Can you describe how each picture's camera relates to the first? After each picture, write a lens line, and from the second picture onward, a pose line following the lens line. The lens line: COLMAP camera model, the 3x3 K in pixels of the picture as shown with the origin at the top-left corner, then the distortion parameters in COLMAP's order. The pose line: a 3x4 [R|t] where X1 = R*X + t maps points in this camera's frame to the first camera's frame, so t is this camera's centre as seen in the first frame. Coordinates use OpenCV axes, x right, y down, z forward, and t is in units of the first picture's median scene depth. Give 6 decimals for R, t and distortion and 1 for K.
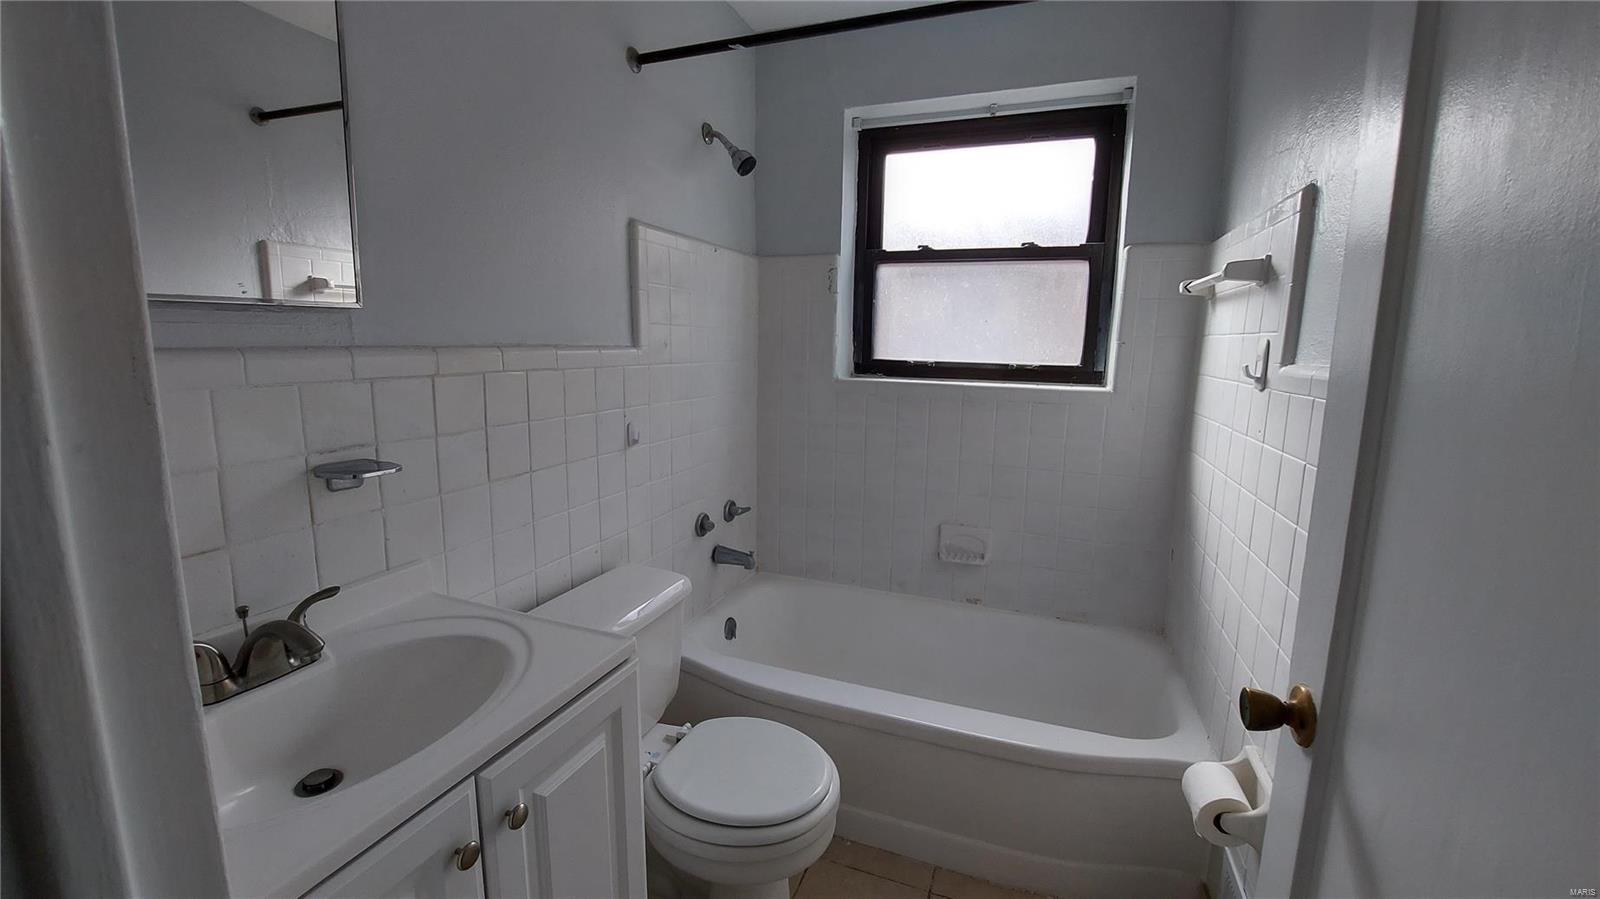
lens RADIAL K [[650.6, 0, 804.8], [0, 650.6, 444.4], [0, 0, 1]] dist [-0.015668, 0.000096]
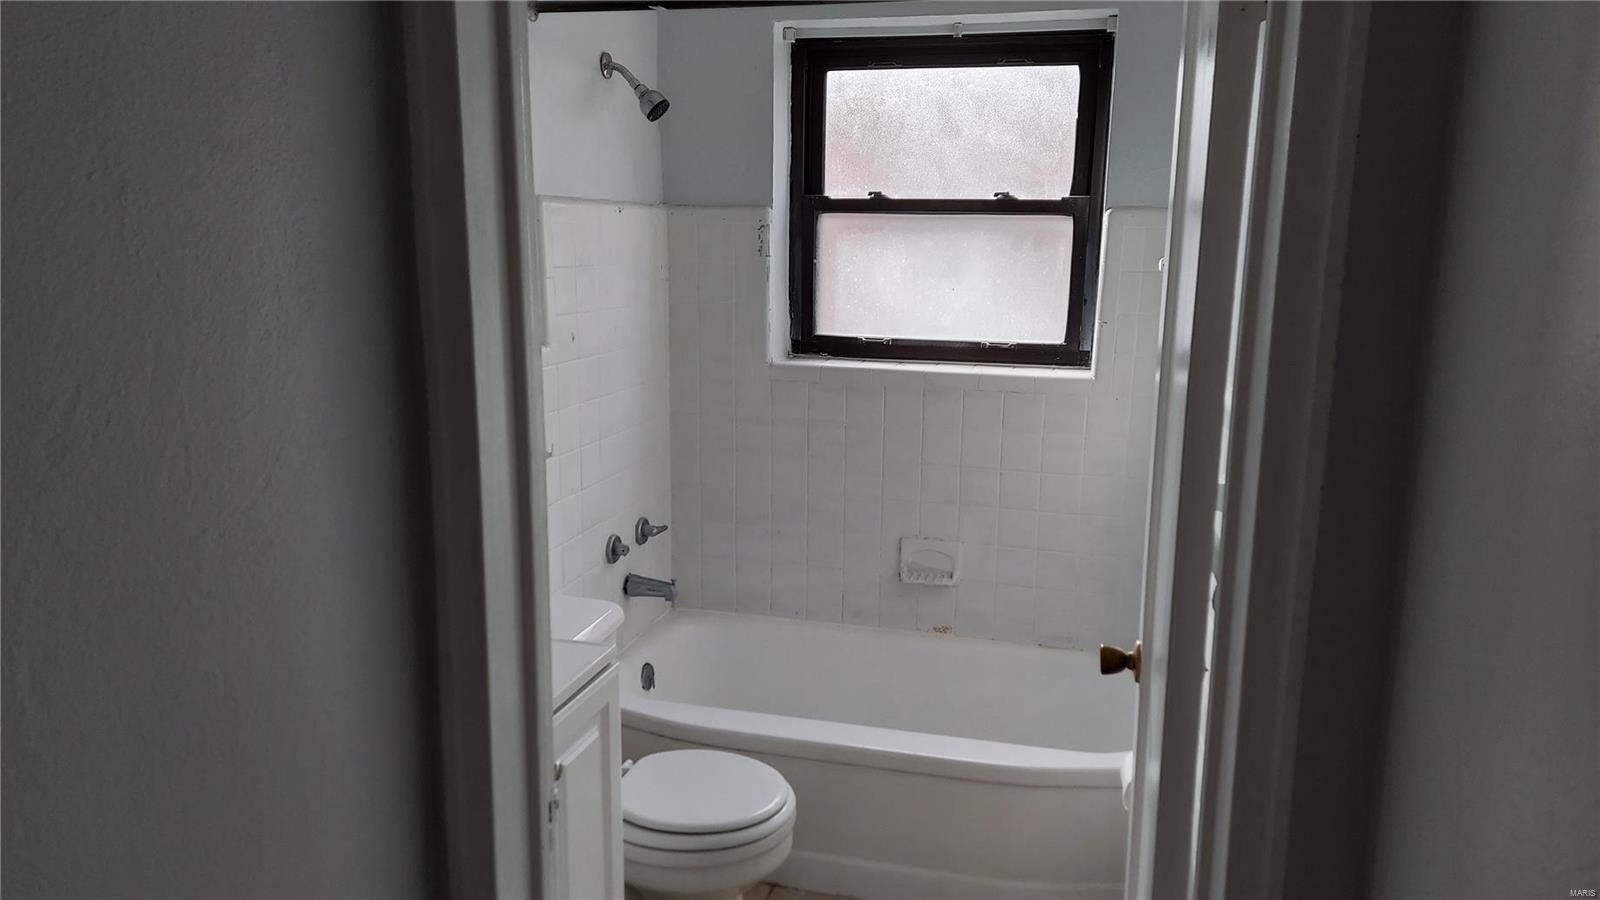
lens RADIAL K [[1143.6, 0, 798.0], [0, 1143.6, 455.5], [0, 0, 1]] dist [0.050331, -0.014687]
pose [[0.995374, -0.025952, 0.092510, -0.054027], [0.022389, 0.998975, 0.039346, -0.043117], [-0.093436, -0.037093, 0.994934, -0.431415]]
